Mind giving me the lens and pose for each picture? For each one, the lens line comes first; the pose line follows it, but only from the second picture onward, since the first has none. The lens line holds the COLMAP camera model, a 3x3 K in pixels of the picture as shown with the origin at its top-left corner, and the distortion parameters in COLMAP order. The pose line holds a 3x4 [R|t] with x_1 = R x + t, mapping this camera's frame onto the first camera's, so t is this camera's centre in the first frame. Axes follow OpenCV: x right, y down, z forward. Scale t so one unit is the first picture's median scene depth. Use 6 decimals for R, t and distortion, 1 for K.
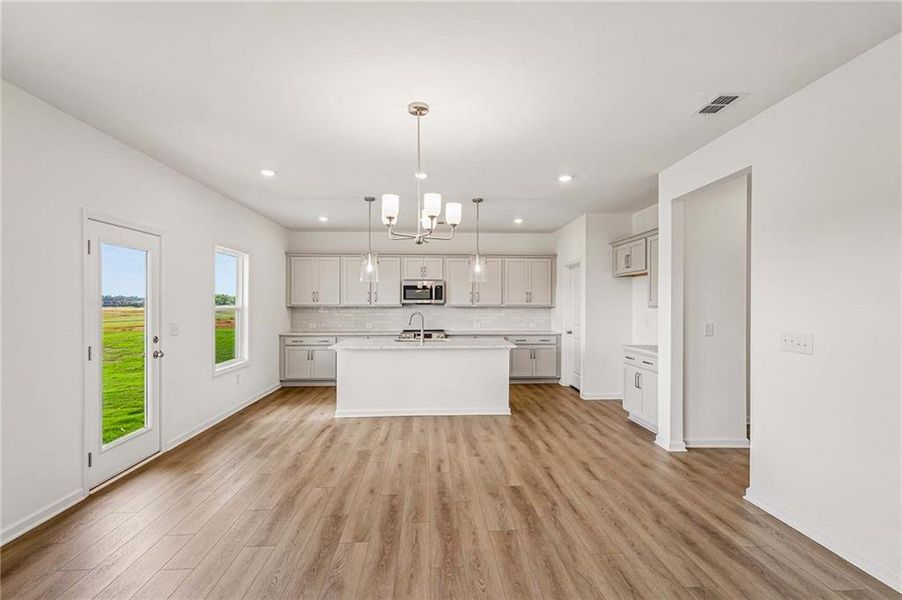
lens RADIAL K [[419.3, 0, 446.5], [0, 419.3, 302.0], [0, 0, 1]] dist [0.006125, -0.001845]
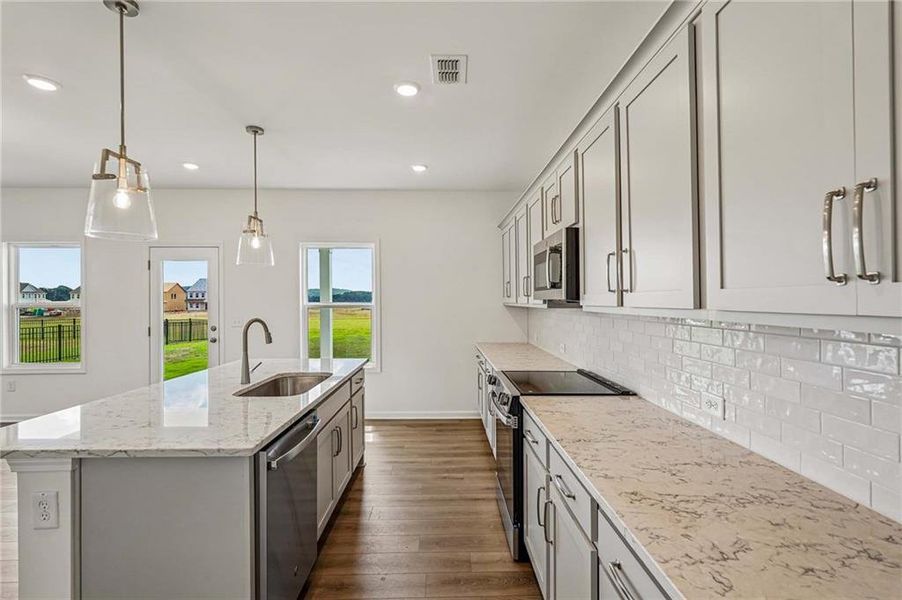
lens RADIAL K [[419.3, 0, 448.2], [0, 419.3, 300.6], [0, 0, 1]] dist [0.006125, -0.001845]
pose [[-0.020983, -0.000139, -0.999780, 0.316266], [0.000956, 1.000000, -0.000159, 0.003339], [0.999779, -0.000960, -0.020983, 0.965350]]
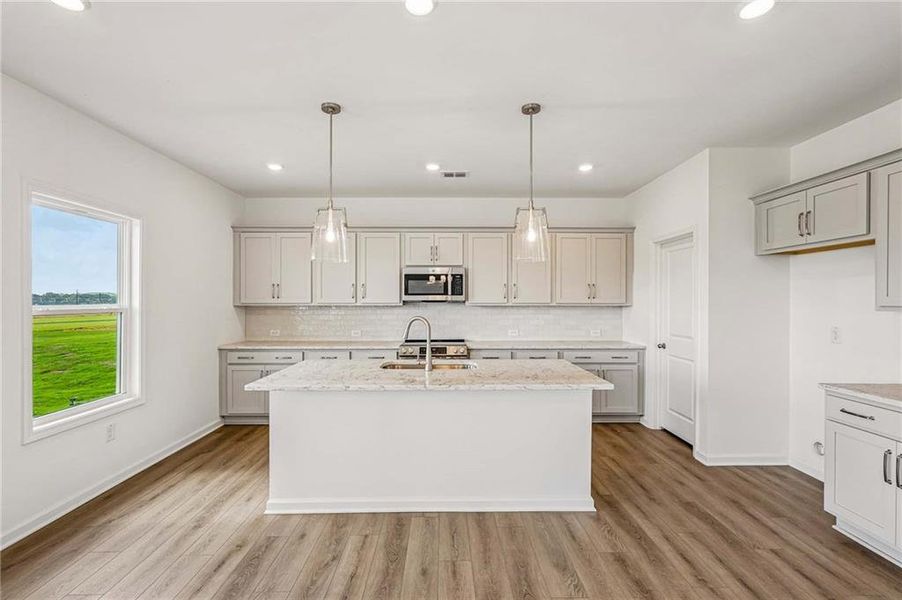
lens RADIAL K [[419.3, 0, 446.6], [0, 419.3, 300.7], [0, 0, 1]] dist [0.006125, -0.001845]
pose [[0.999273, 0.000007, -0.038130, -0.010085], [0.000167, 0.999990, 0.004552, 0.000108], [0.038129, -0.004555, 0.999262, 0.344839]]
